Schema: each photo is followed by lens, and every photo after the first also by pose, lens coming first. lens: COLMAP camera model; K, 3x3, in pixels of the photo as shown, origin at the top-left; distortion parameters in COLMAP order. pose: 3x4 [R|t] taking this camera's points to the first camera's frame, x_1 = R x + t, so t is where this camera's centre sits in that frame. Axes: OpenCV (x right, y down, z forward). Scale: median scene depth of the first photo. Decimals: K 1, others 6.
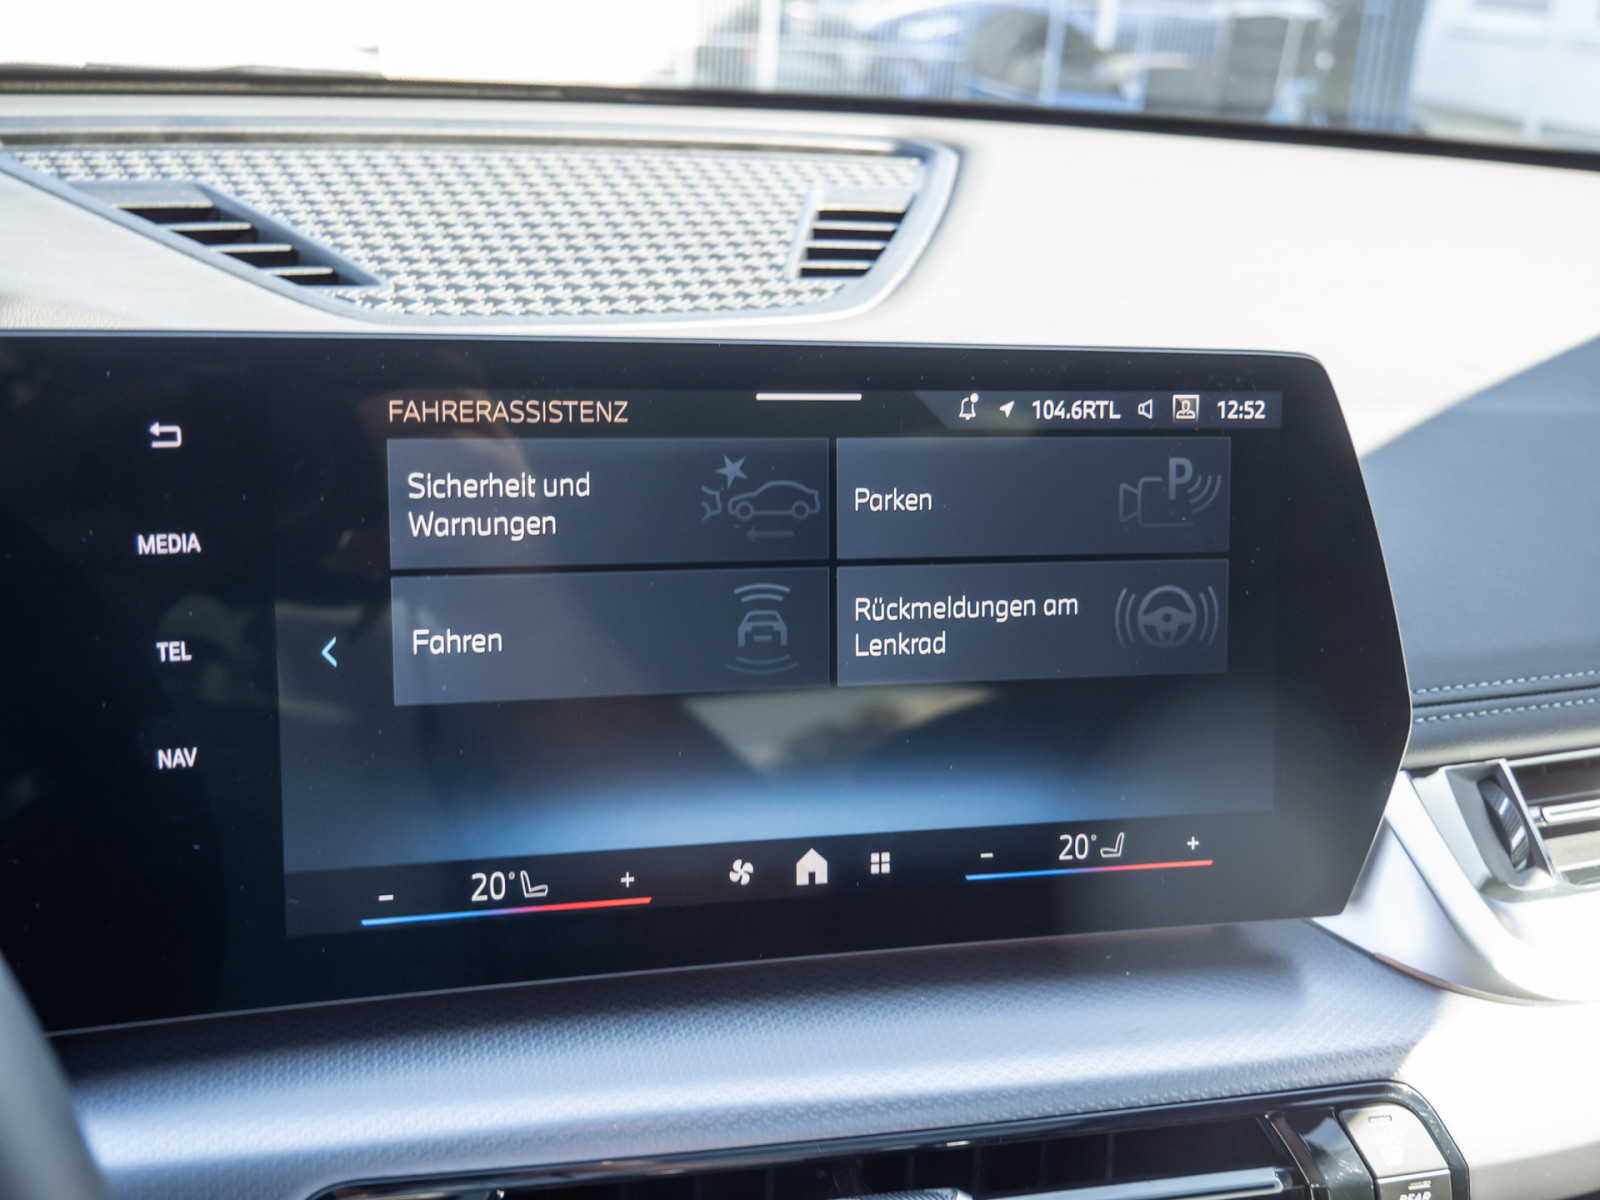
lens RADIAL K [[1711.5, 0, 800.0], [0, 1711.5, 600.0], [0, 0, 1]] dist [-0.005487, 0.013662]
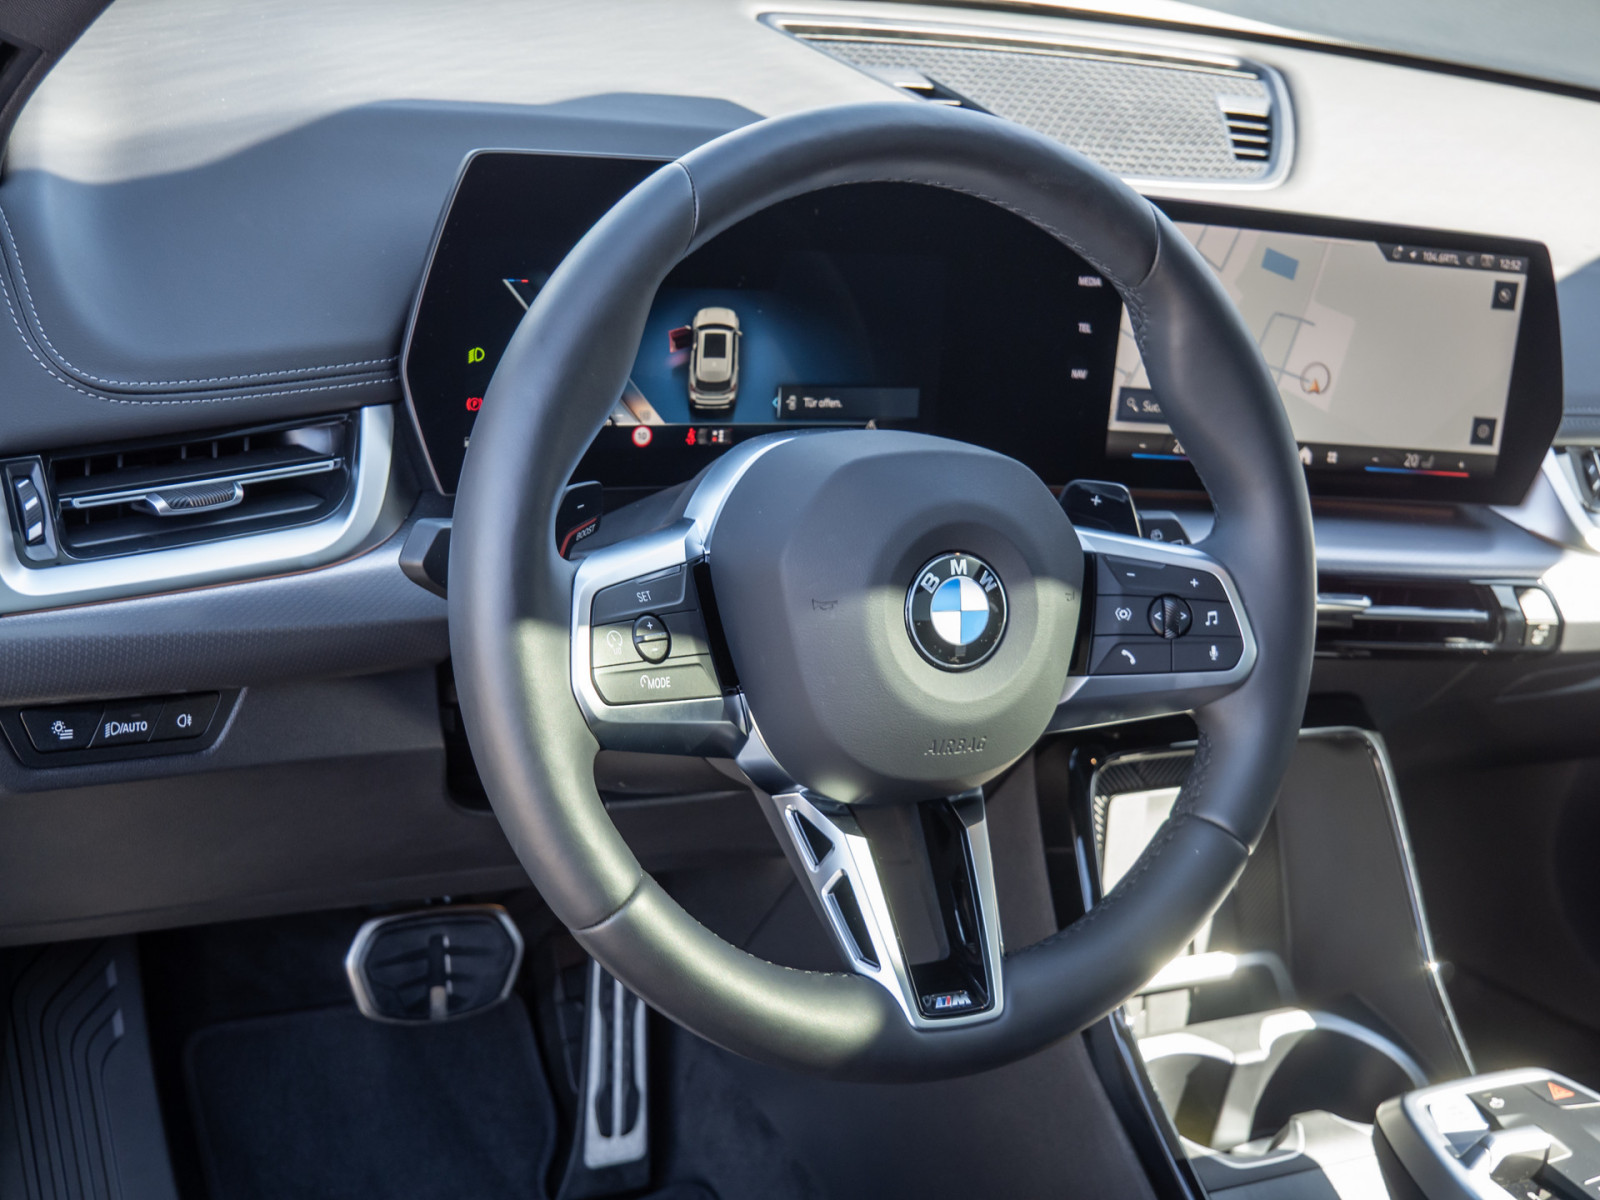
lens RADIAL K [[2175.8, 0, 796.9], [0, 2175.8, 628.6], [0, 0, 1]] dist [-0.022550, 0.123357]
pose [[0.989688, 0.075926, 0.121463, -0.858751], [-0.087611, 0.991716, 0.093937, 0.152531], [-0.113325, -0.103610, 0.988141, -1.530094]]
